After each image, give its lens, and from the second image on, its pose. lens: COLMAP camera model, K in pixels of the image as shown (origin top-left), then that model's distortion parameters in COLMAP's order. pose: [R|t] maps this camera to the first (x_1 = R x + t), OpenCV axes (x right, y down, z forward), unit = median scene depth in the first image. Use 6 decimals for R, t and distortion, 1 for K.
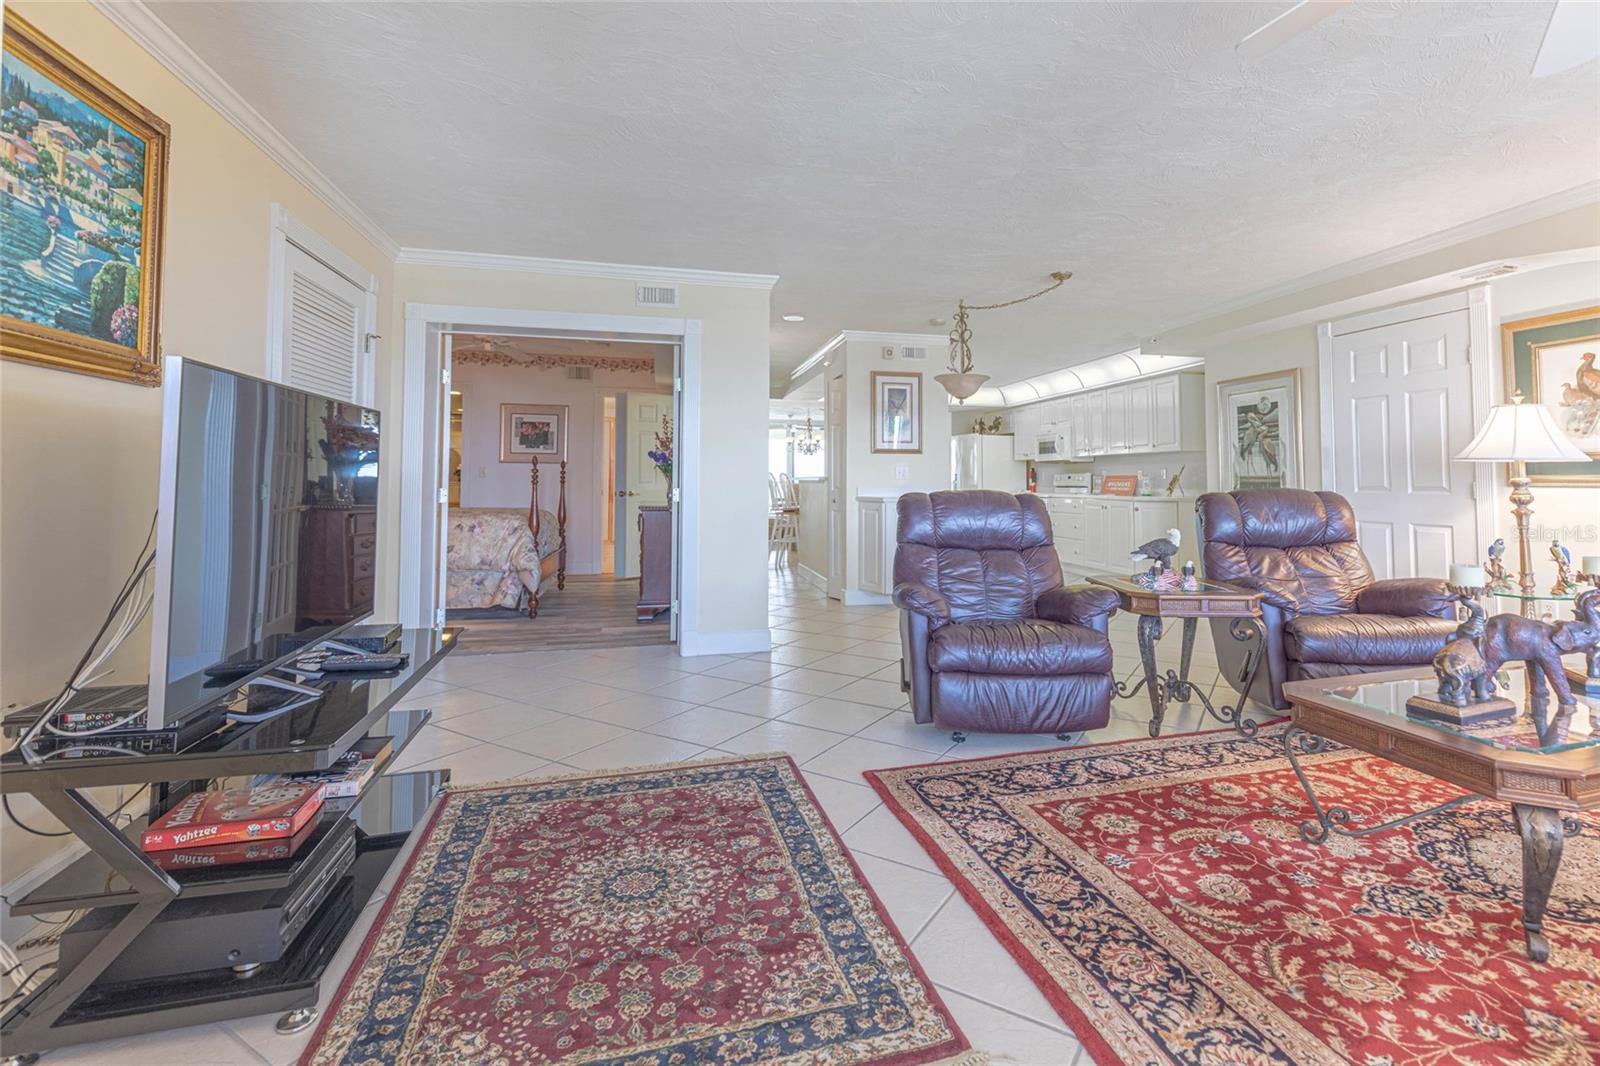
lens RADIAL K [[754.8, 0, 847.8], [0, 754.8, 452.2], [0, 0, 1]] dist [0.010710, -0.000564]
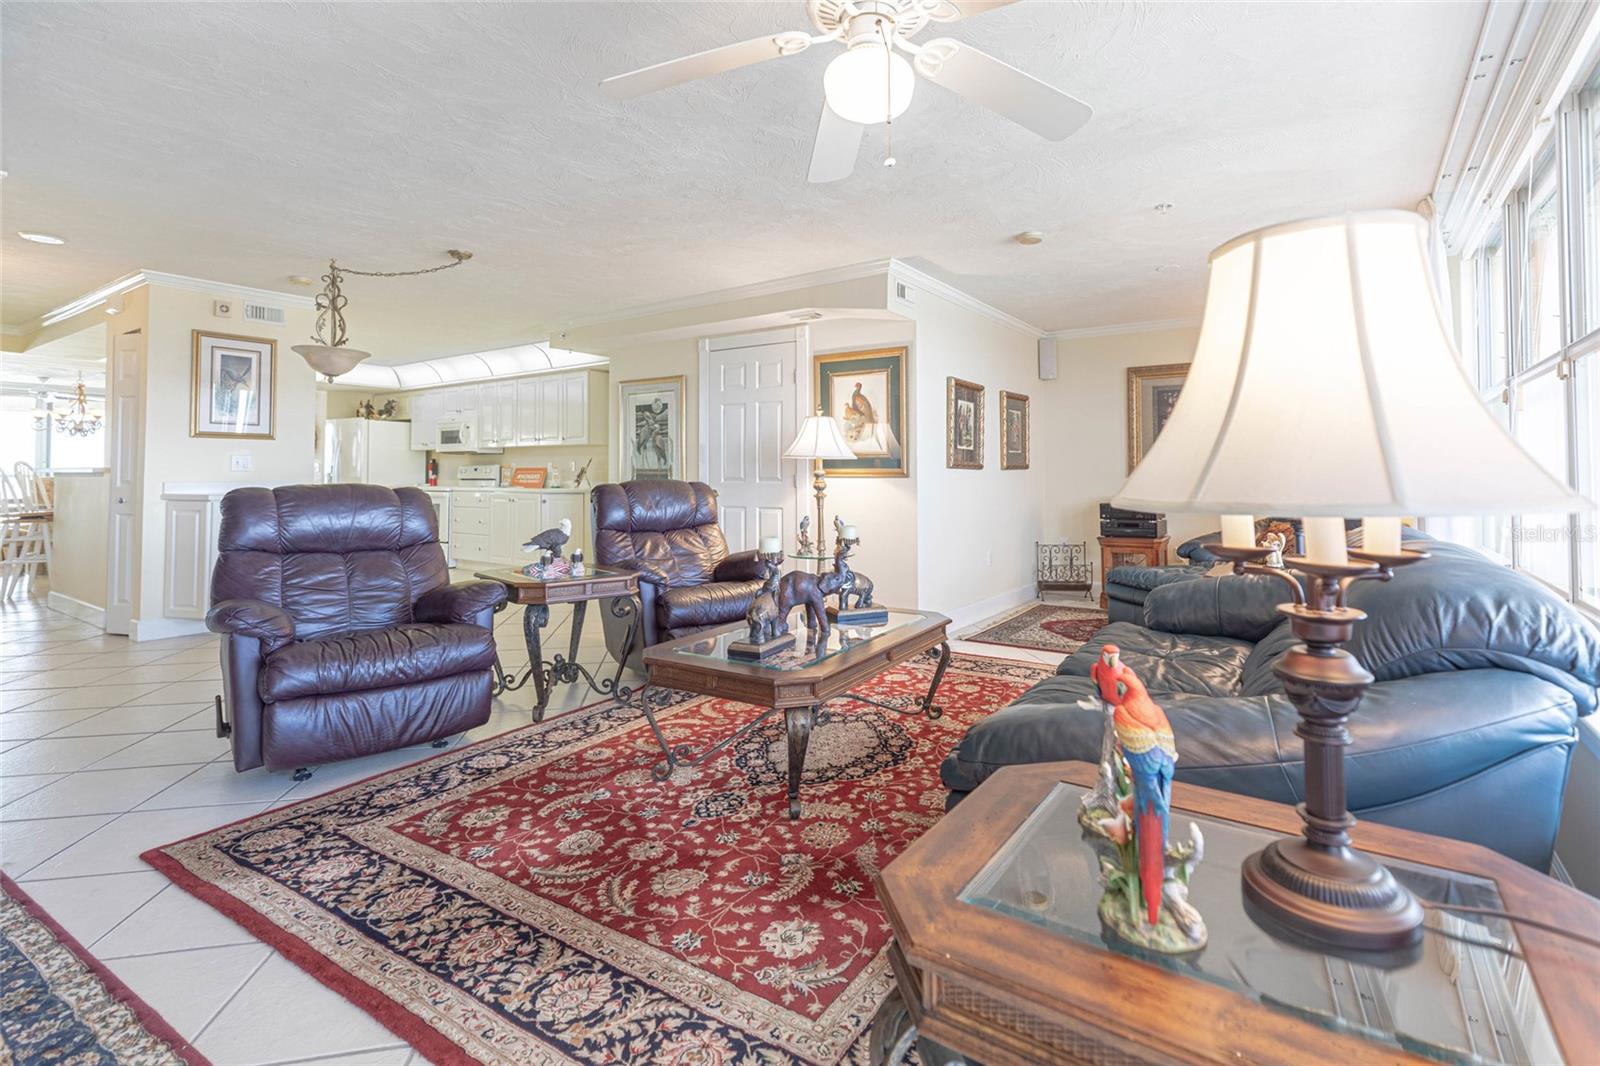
lens RADIAL K [[754.8, 0, 852.1], [0, 754.8, 452.6], [0, 0, 1]] dist [0.010710, -0.000564]
pose [[0.741289, 0.018137, 0.670941, 0.029541], [-0.025603, 0.999671, 0.001265, -0.002325], [-0.670697, -0.018116, 0.741510, -0.050210]]
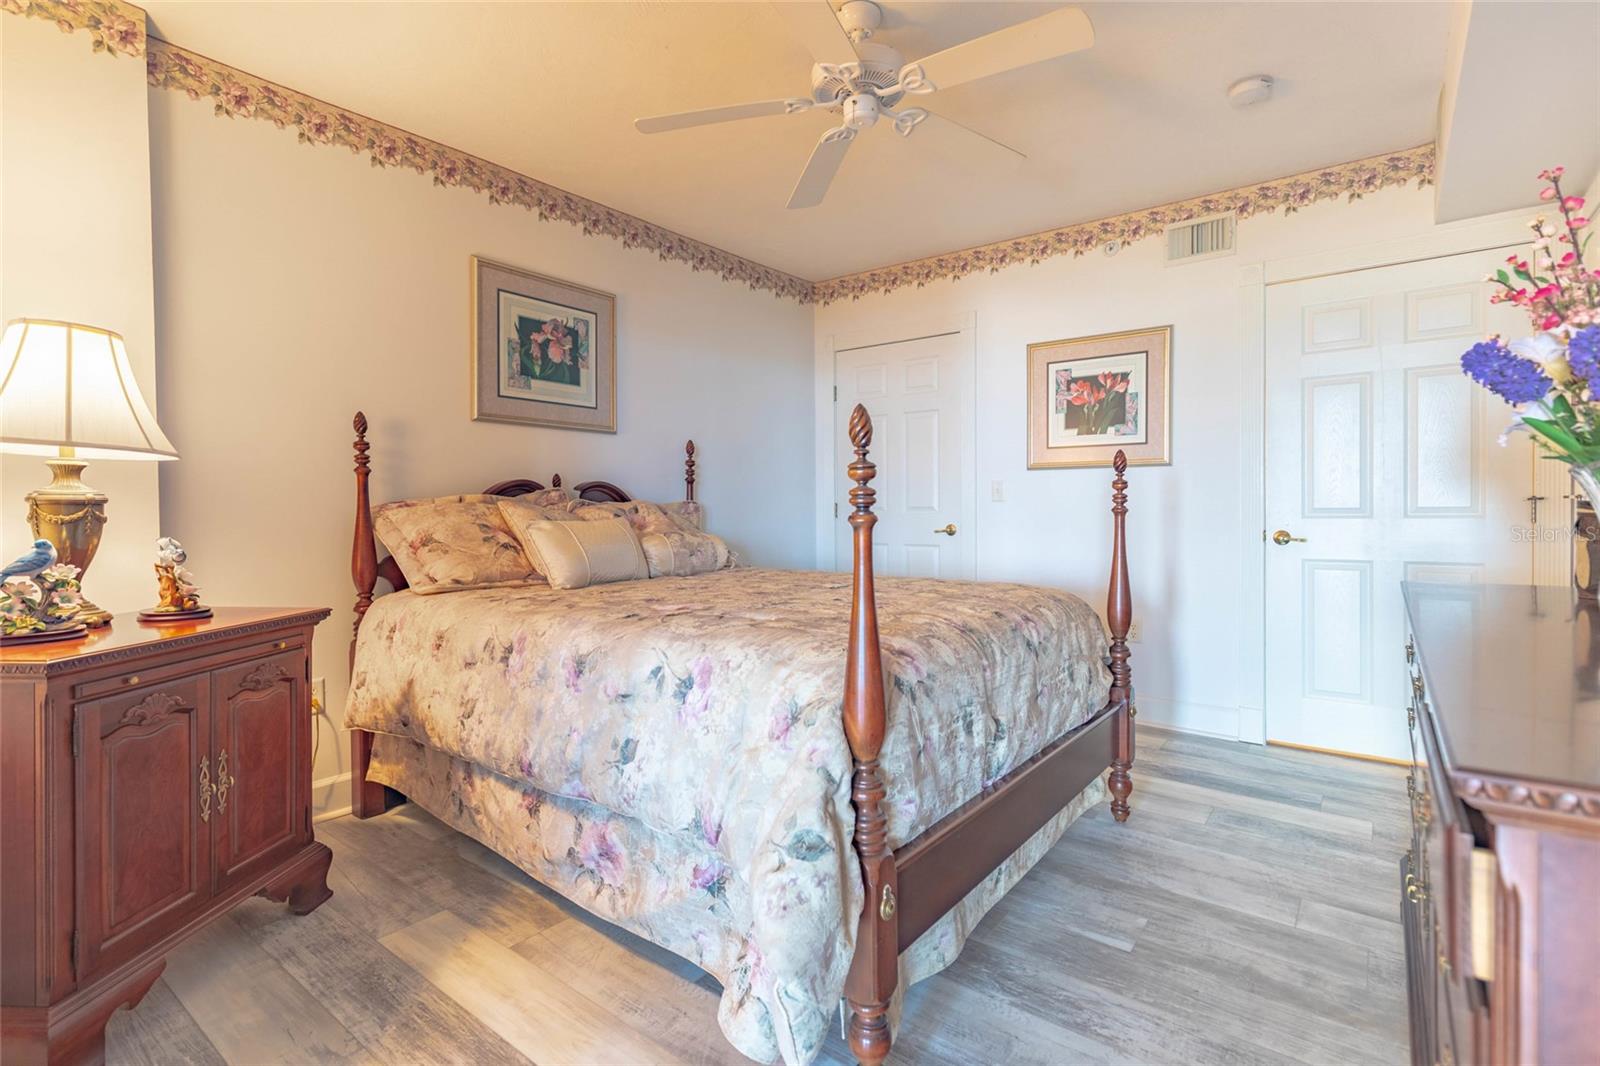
lens RADIAL K [[754.8, 0, 793.0], [0, 754.8, 504.6], [0, 0, 1]] dist [0.010710, -0.000564]
pose [[0.607803, -0.000499, -0.794088, -0.059944], [0.035789, 0.999001, 0.026766, 0.006400], [0.793281, -0.044688, 0.607213, 0.207712]]
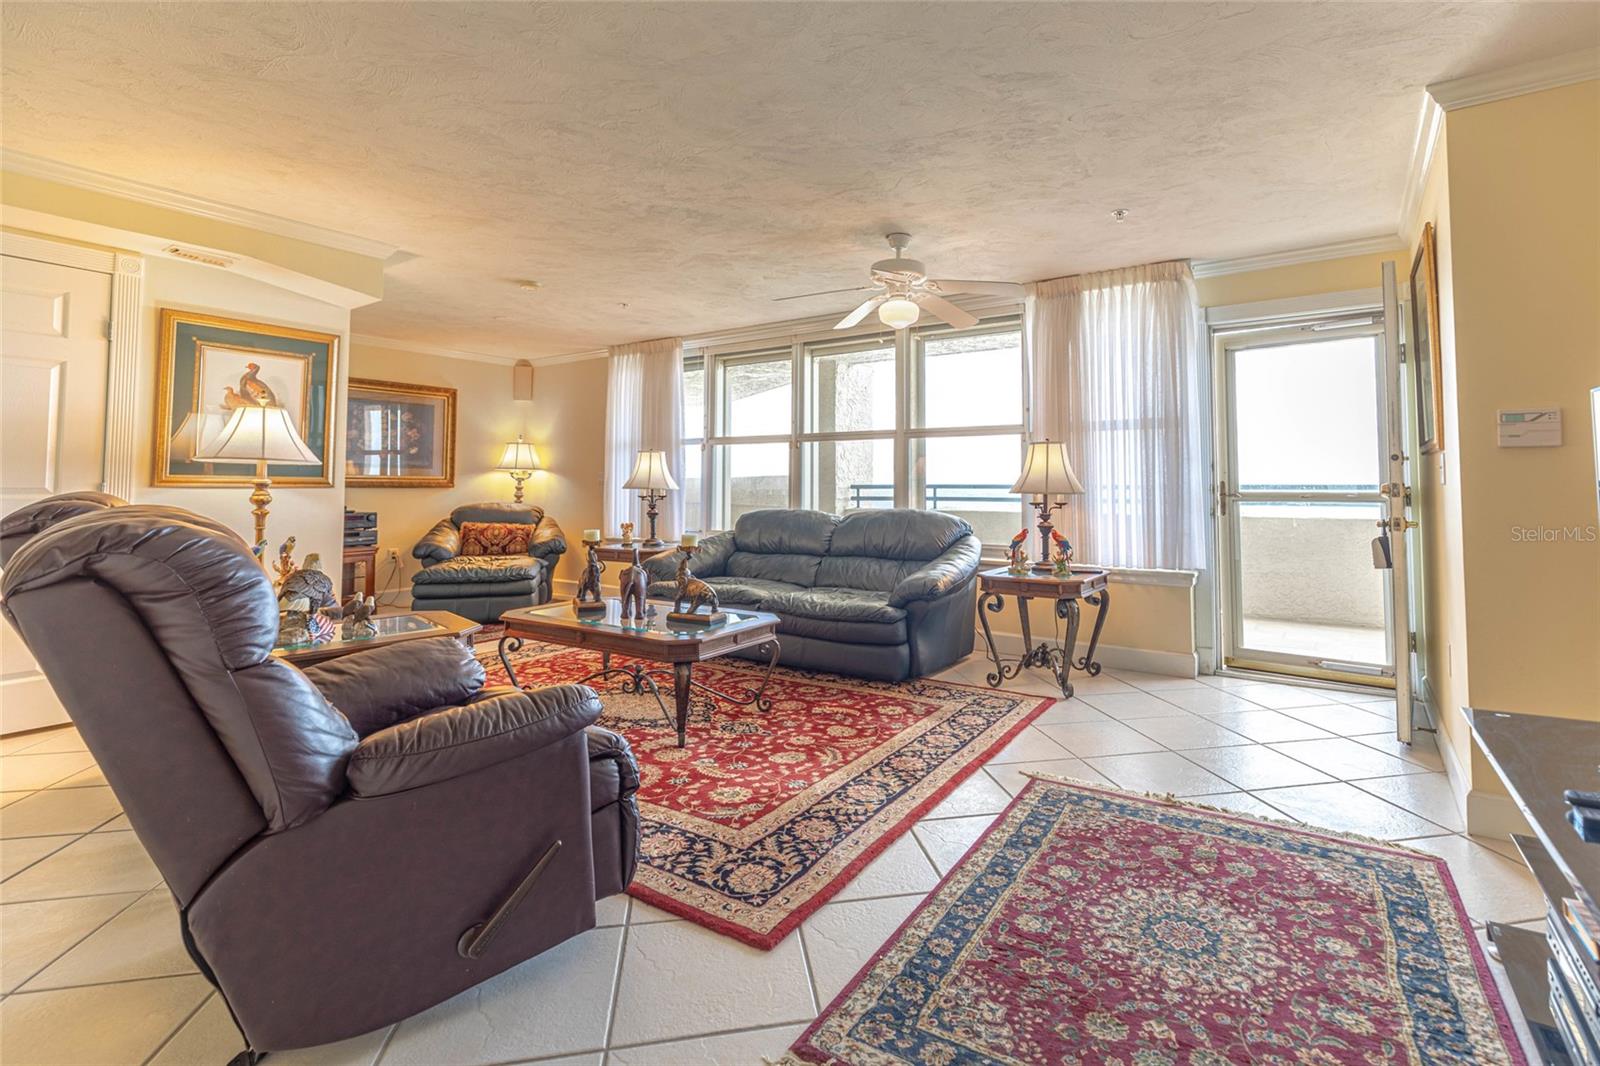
lens RADIAL K [[754.8, 0, 850.7], [0, 754.8, 447.8], [0, 0, 1]] dist [0.010710, -0.000564]
pose [[-0.679099, 0.032167, 0.733341, -0.529873], [-0.035435, 0.996438, -0.076521, 0.056140], [-0.733191, -0.077951, -0.675541, 1.483056]]
